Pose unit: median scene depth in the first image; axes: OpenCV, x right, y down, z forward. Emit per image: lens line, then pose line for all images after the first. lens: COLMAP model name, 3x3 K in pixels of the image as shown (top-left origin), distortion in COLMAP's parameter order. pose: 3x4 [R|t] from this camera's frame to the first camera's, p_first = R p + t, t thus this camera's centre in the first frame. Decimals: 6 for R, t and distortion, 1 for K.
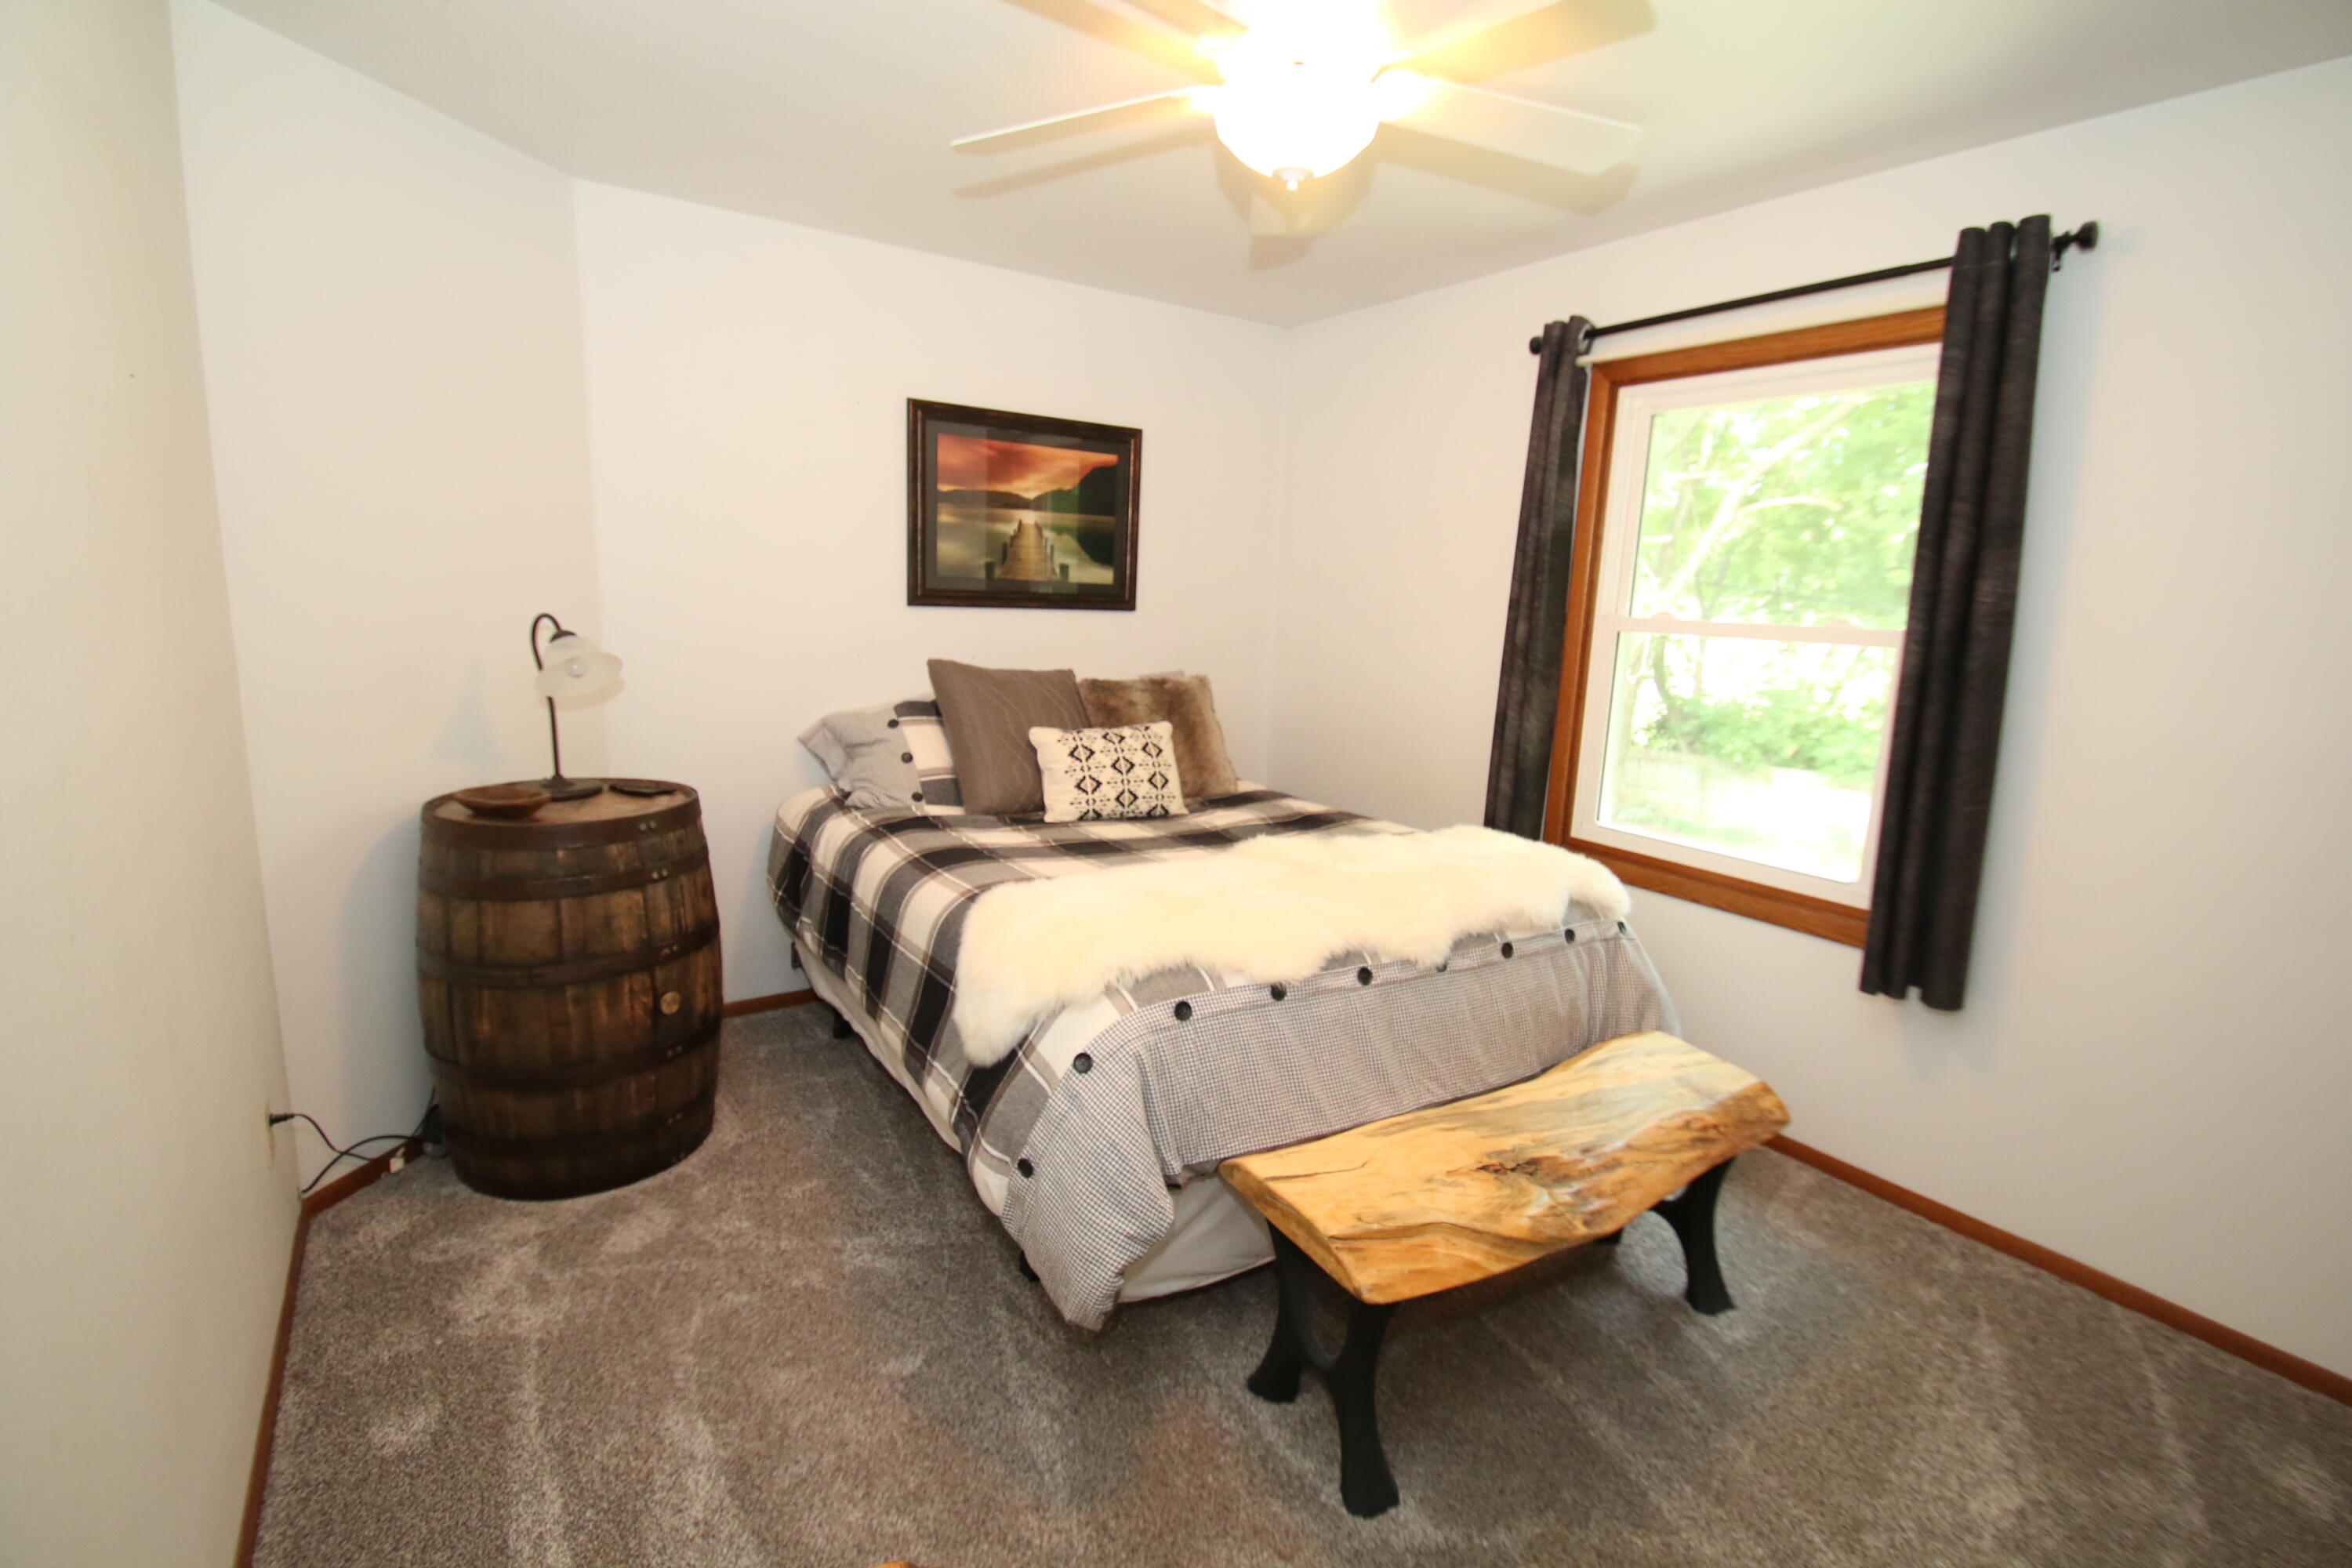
lens RADIAL K [[1067.9, 0, 1179.9], [0, 1067.9, 786.7], [0, 0, 1]] dist [0.002705, -0.013018]
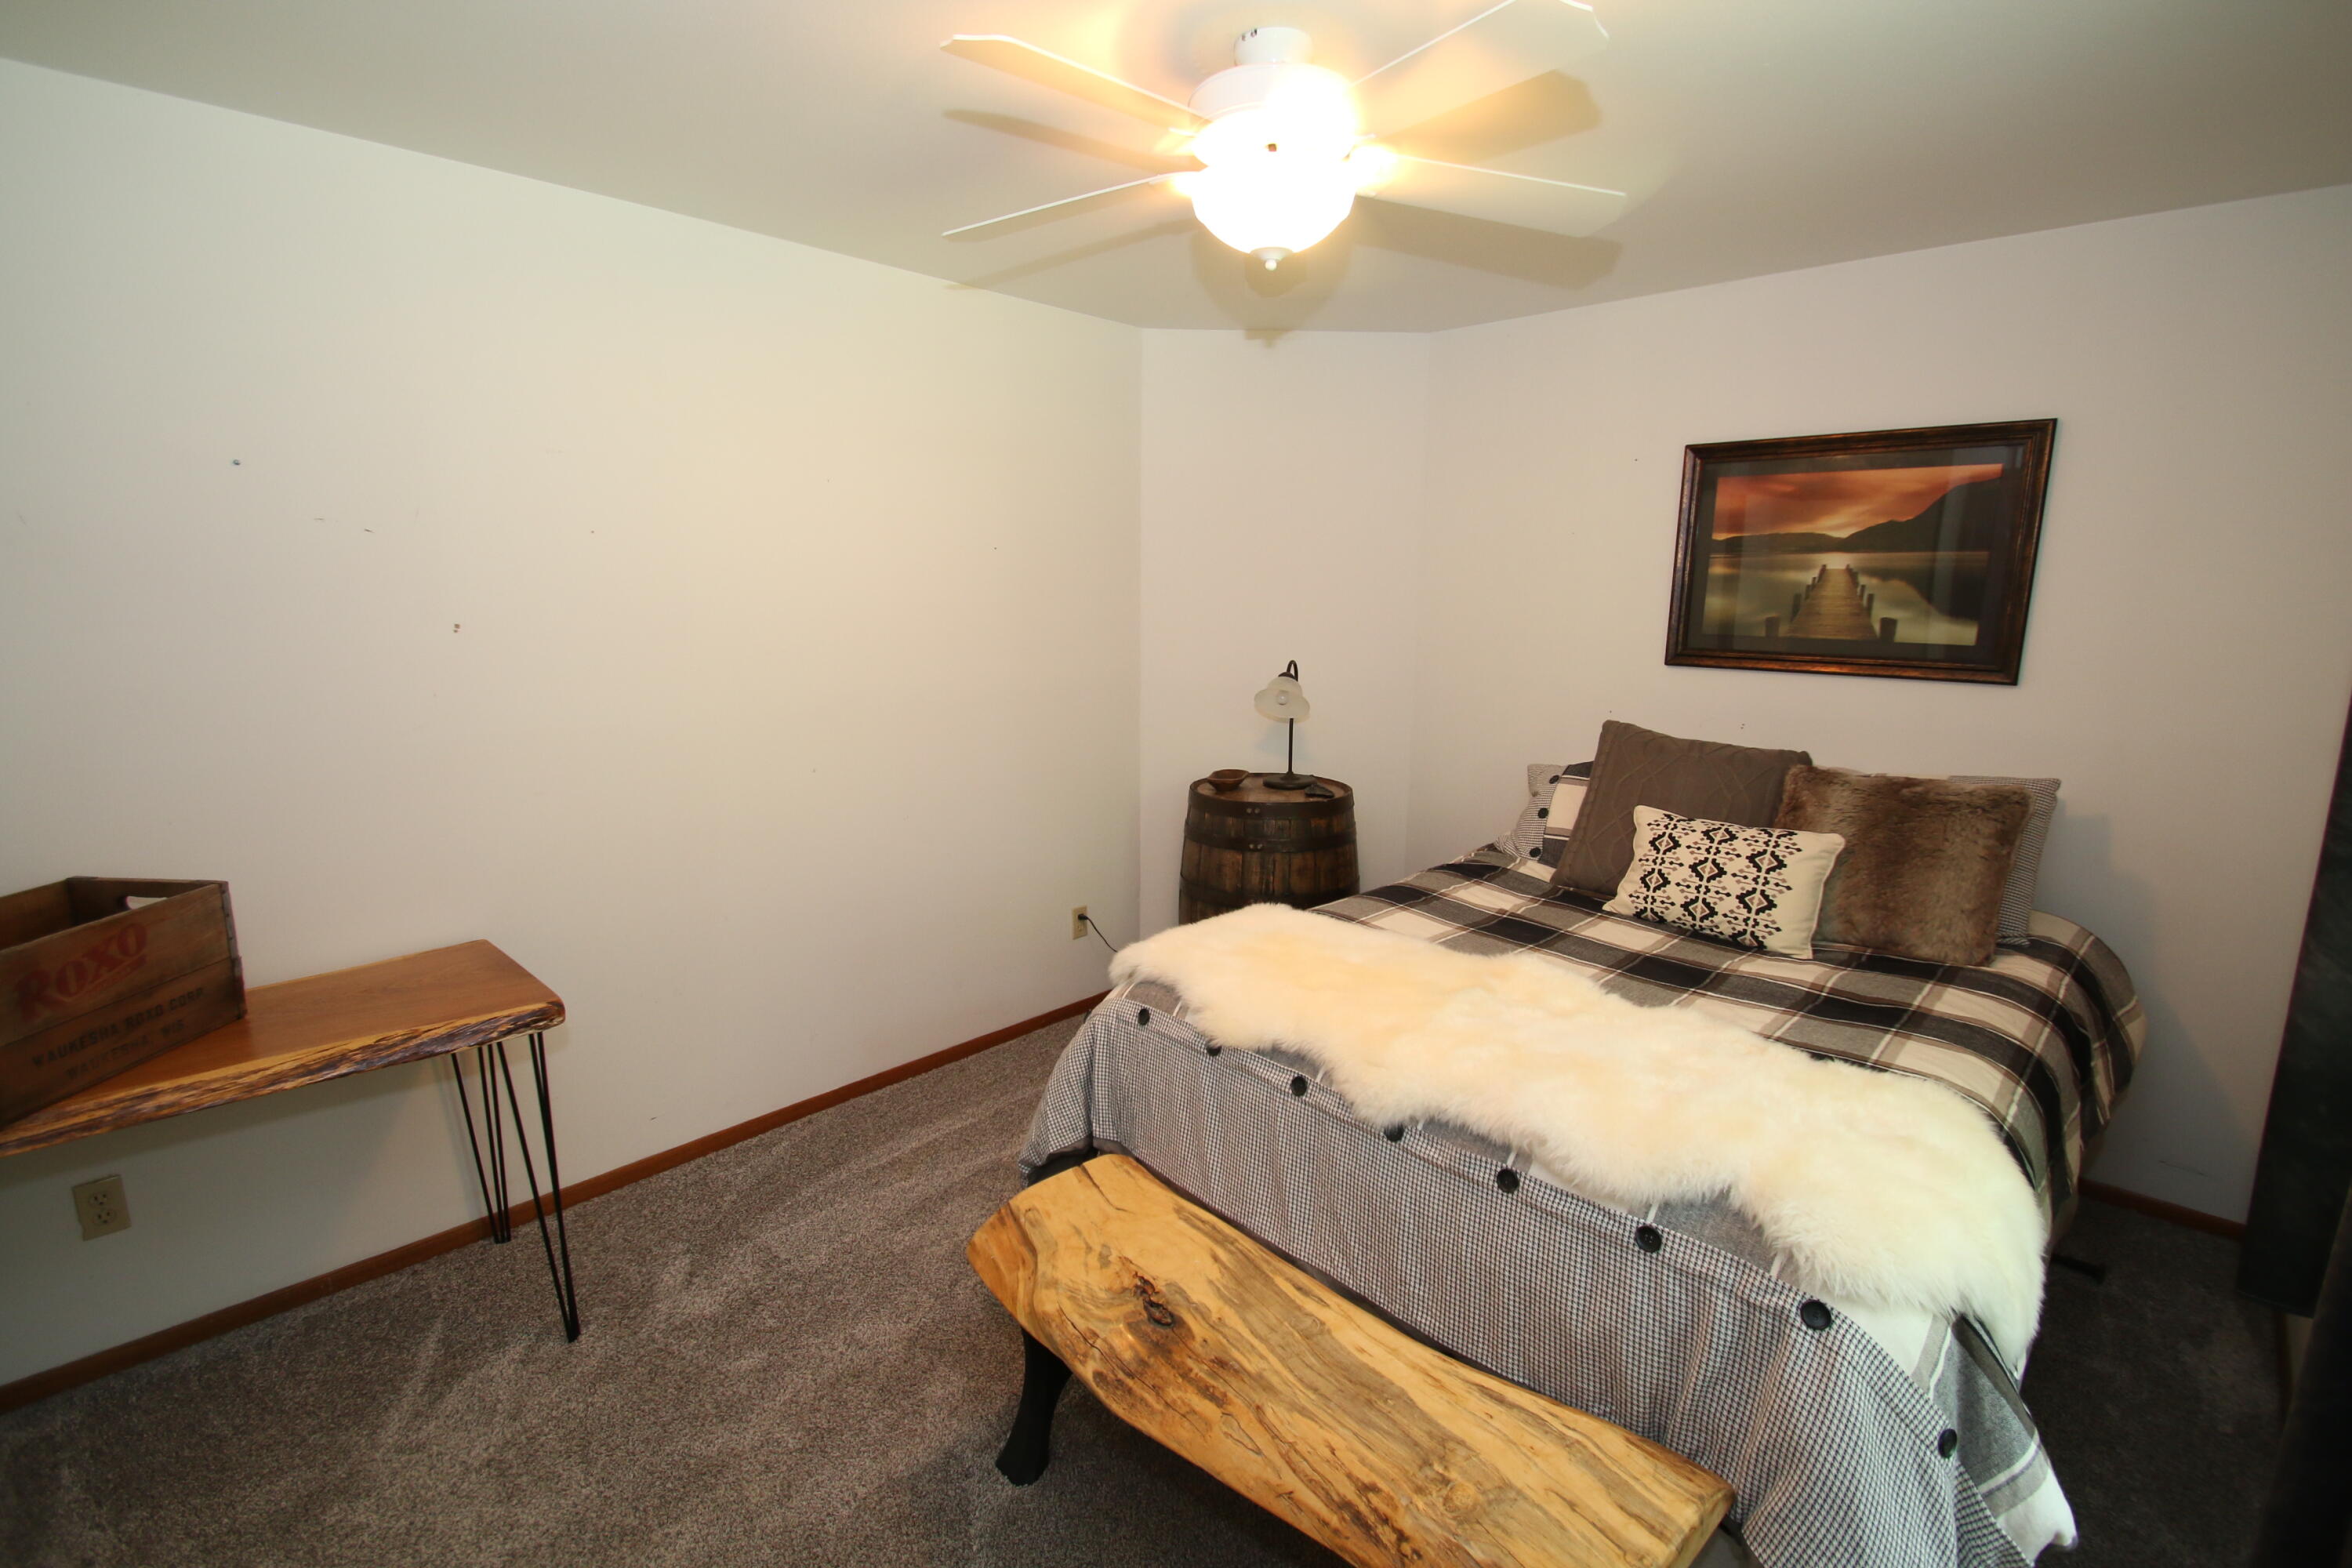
lens RADIAL K [[1067.9, 0, 1179.9], [0, 1067.9, 786.7], [0, 0, 1]] dist [0.002705, -0.013018]
pose [[0.227639, 0.145436, -0.962823, 0.633828], [-0.181084, 0.977858, 0.104893, -0.094869], [0.956760, 0.150474, 0.248935, 0.412770]]
